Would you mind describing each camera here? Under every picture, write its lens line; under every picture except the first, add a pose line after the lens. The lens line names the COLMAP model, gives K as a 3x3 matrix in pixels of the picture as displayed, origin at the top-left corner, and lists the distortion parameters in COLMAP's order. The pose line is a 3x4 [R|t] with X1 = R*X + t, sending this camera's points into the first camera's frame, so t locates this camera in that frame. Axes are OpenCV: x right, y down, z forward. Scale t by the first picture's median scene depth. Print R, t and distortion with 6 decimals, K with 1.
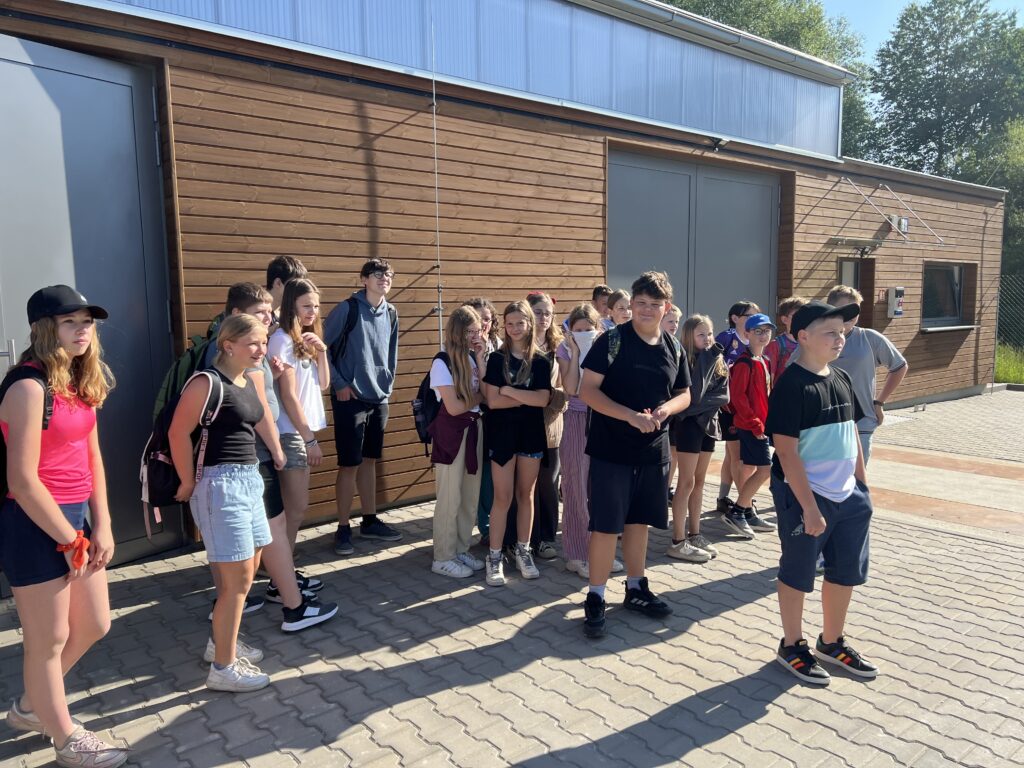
lens RADIAL K [[767.3, 0, 510.5], [0, 767.3, 386.3], [0, 0, 1]] dist [0.003821, 0.021241]
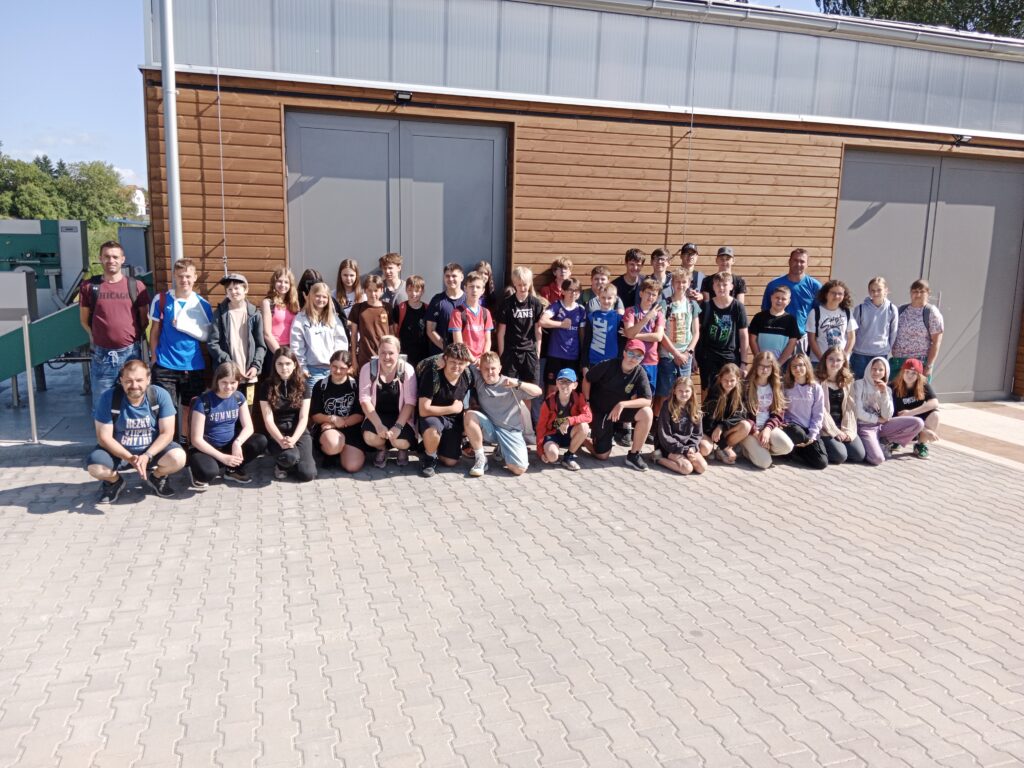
lens RADIAL K [[796.2, 0, 518.6], [0, 796.2, 367.8], [0, 0, 1]] dist [0.026806, -0.048863]
pose [[0.927111, 0.092612, -0.363164, 0.165348], [-0.075342, 0.995261, 0.061468, -0.009032], [0.367135, -0.029626, 0.929696, -0.435581]]
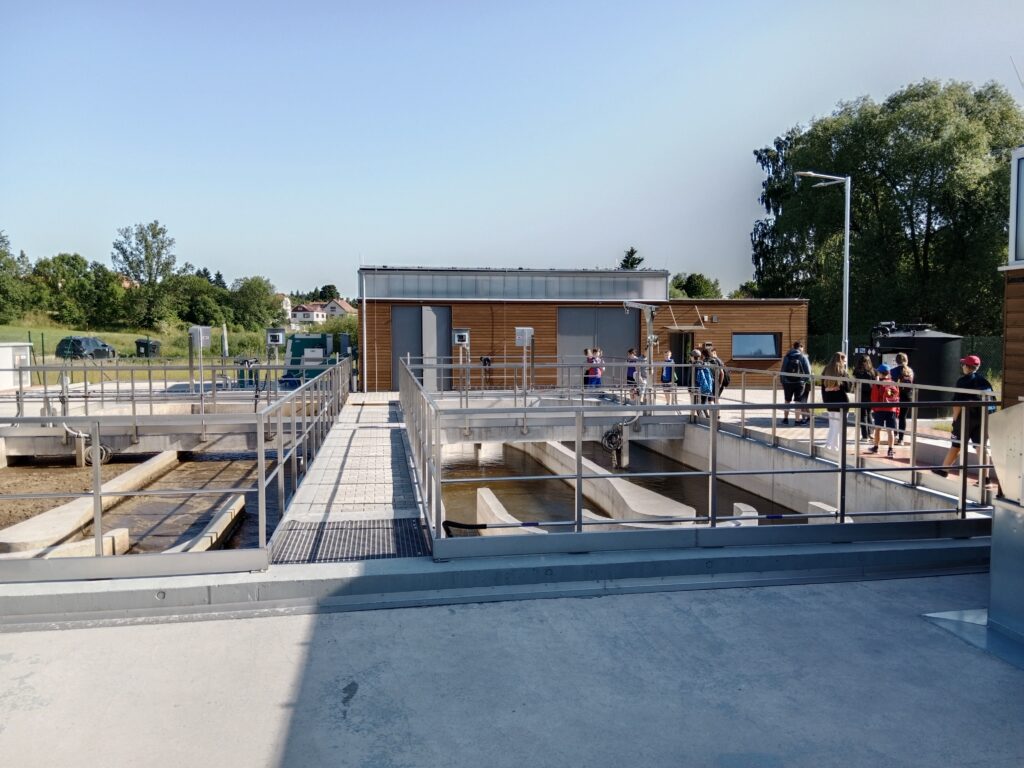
lens RADIAL K [[796.2, 0, 516.2], [0, 796.2, 385.4], [0, 0, 1]] dist [0.026806, -0.048863]
pose [[0.863829, 0.050366, -0.501261, 2.458178], [-0.070711, 0.997262, -0.021655, 0.229871], [0.498797, 0.054151, 0.865025, -3.200150]]
